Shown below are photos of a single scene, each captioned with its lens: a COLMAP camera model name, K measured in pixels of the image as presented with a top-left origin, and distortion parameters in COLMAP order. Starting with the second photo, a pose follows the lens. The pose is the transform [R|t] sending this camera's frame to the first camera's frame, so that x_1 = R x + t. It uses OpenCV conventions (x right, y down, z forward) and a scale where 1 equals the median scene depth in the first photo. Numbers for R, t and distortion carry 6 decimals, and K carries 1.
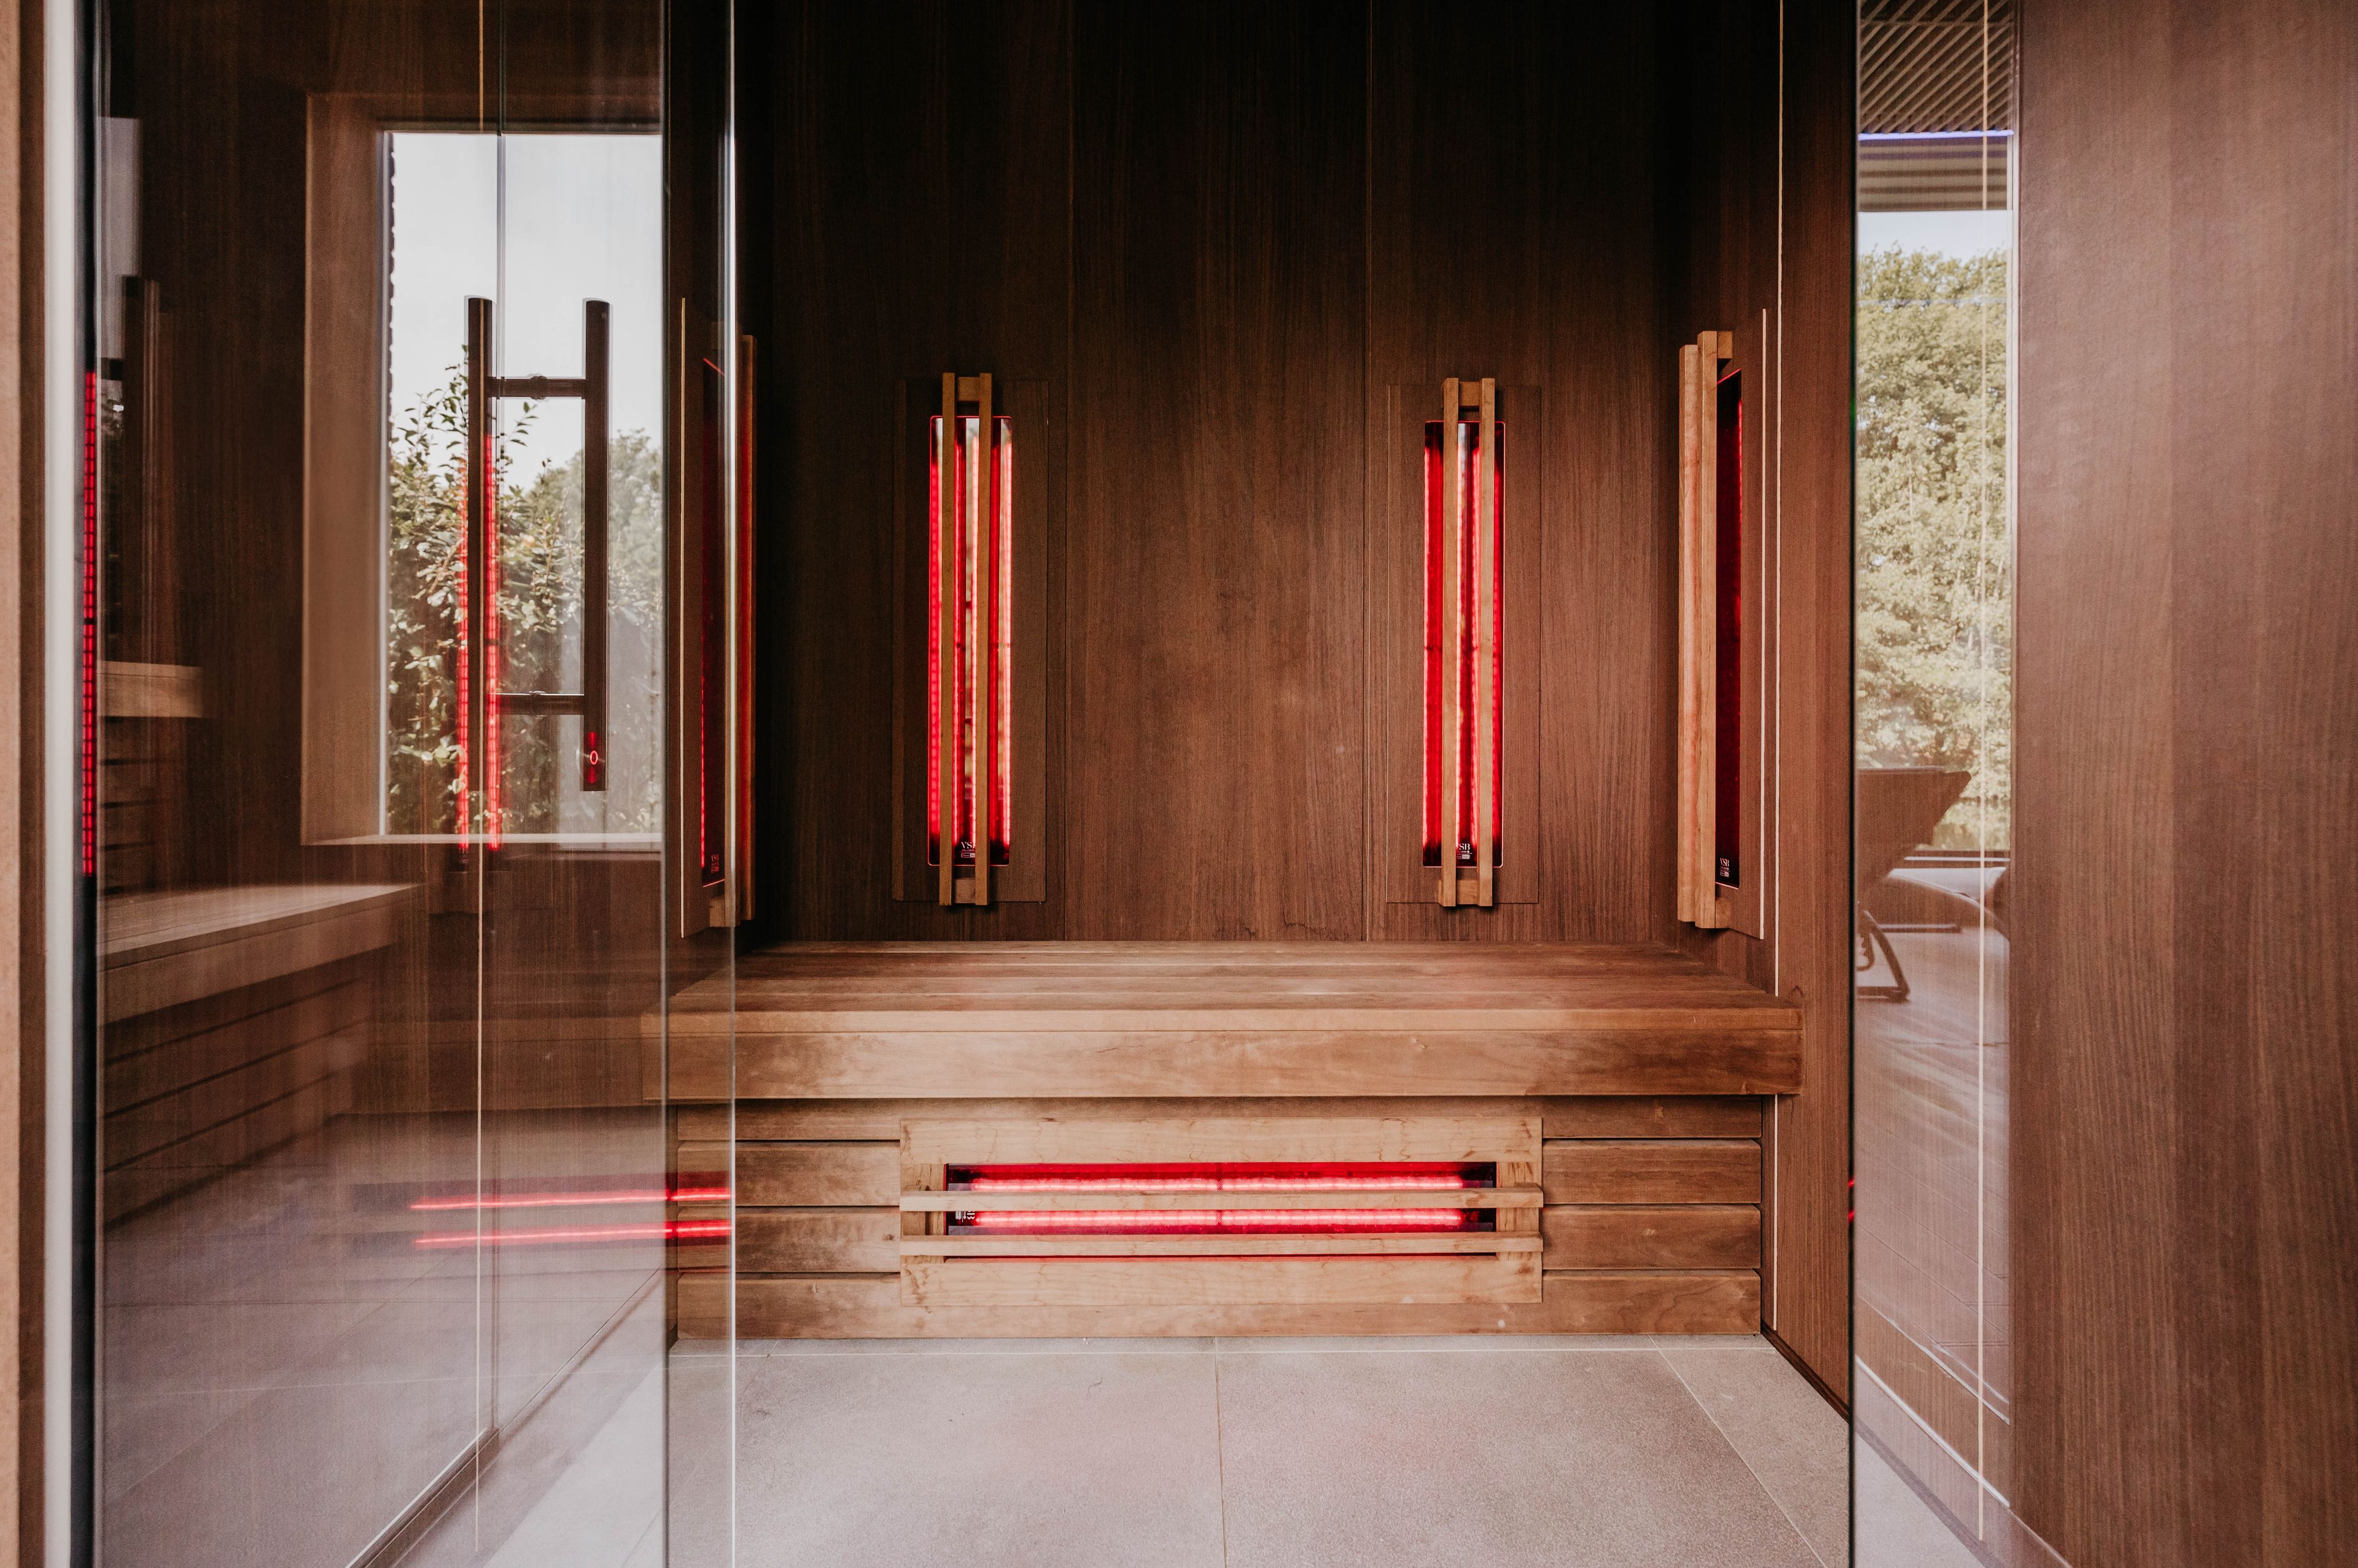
lens RADIAL K [[1194.6, 0, 1136.8], [0, 1194.6, 737.5], [0, 0, 1]] dist [0.022423, 0.000393]
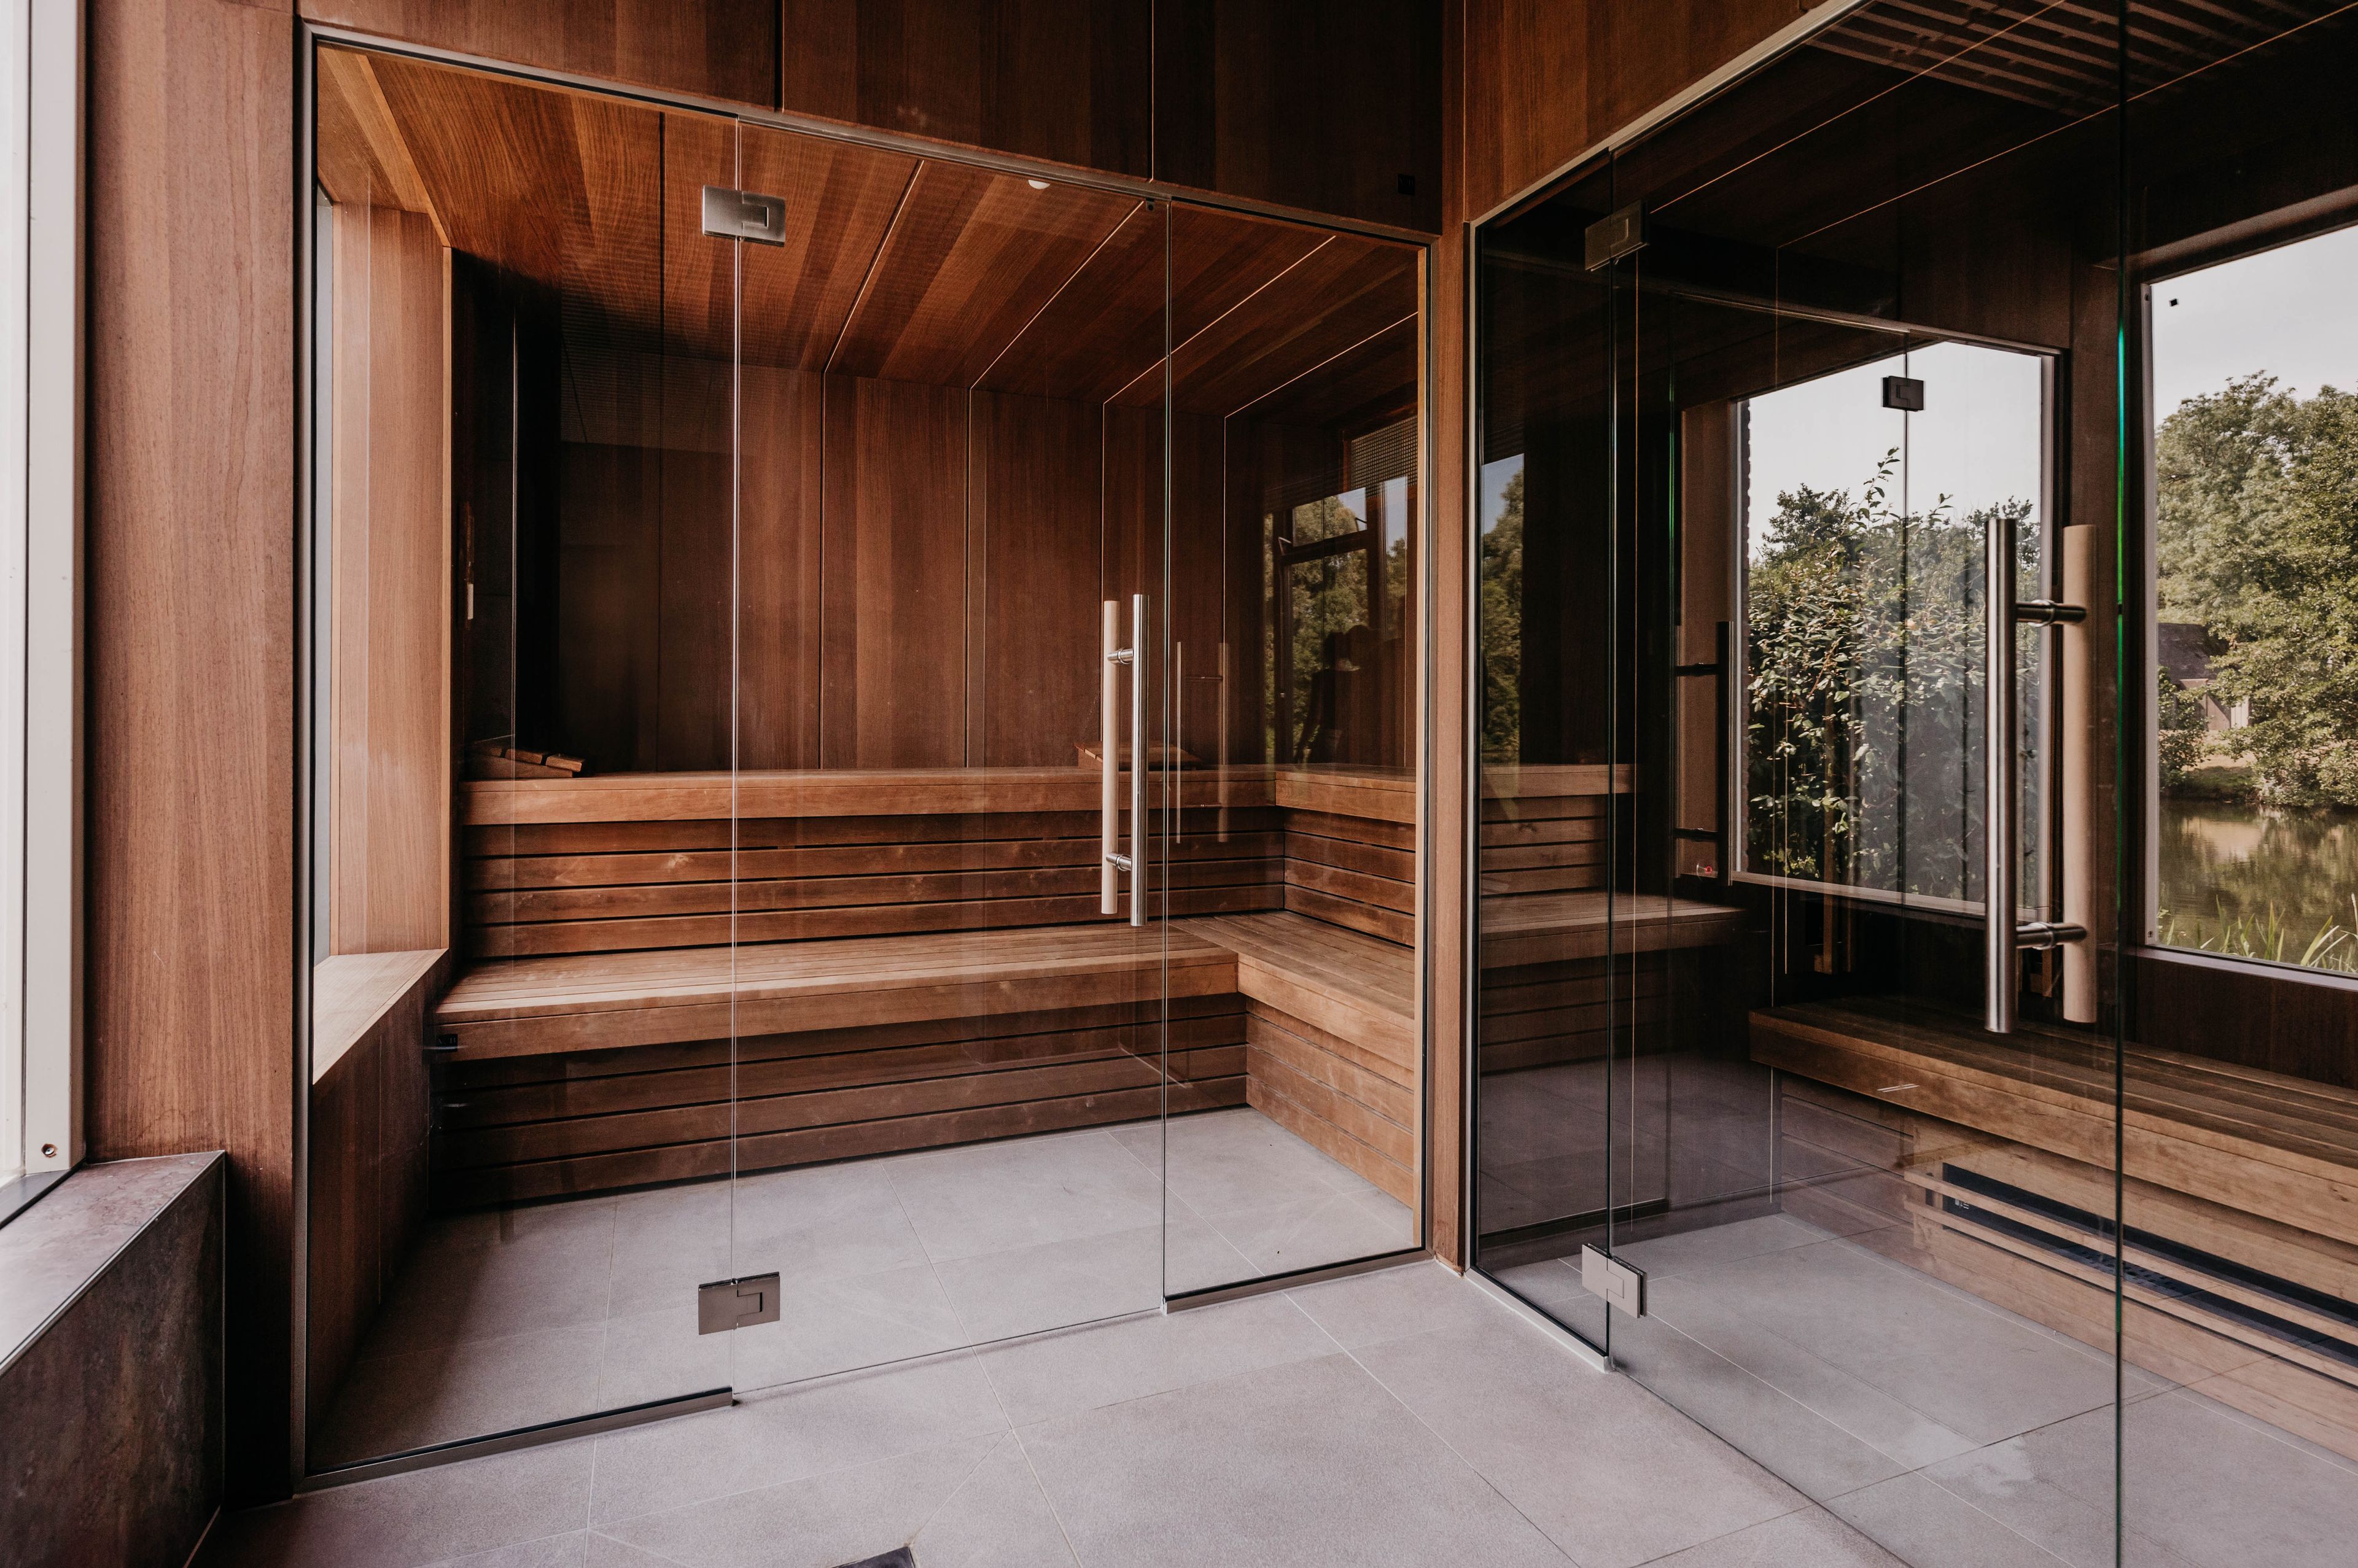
lens RADIAL K [[1194.6, 0, 1136.8], [0, 1194.6, 737.5], [0, 0, 1]] dist [0.022423, 0.000393]
pose [[0.398008, 0.019770, -0.917169, 0.758876], [-0.007410, 0.999804, 0.018336, -0.178845], [0.917352, -0.000502, 0.398077, -0.480041]]
